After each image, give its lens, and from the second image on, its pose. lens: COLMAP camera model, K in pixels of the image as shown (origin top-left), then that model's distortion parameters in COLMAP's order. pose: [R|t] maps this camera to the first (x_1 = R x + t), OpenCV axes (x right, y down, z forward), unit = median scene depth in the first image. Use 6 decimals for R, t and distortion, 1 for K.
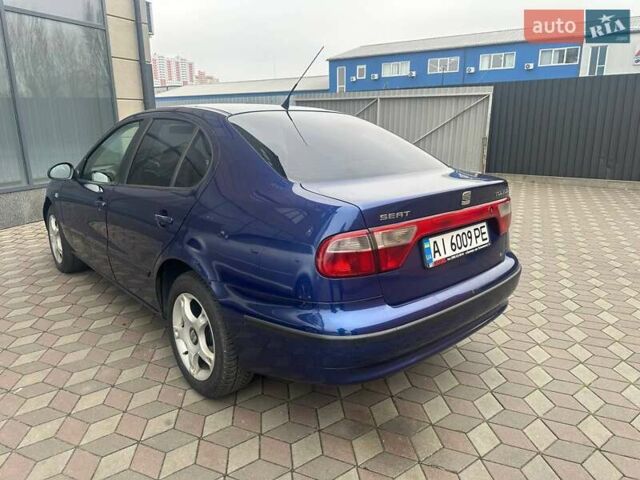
lens RADIAL K [[451.6, 0, 321.3], [0, 451.6, 238.0], [0, 0, 1]] dist [0.019142, -0.024107]
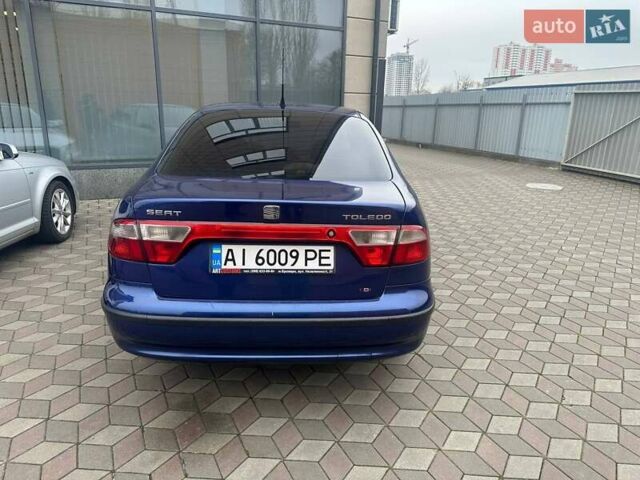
lens RADIAL K [[451.6, 0, 325.4], [0, 451.6, 242.1], [0, 0, 1]] dist [0.019142, -0.024107]
pose [[0.767449, 0.204280, -0.607694, 0.916129], [-0.187441, 0.977955, 0.092028, -0.124620], [0.613097, 0.043280, 0.788821, 0.328721]]
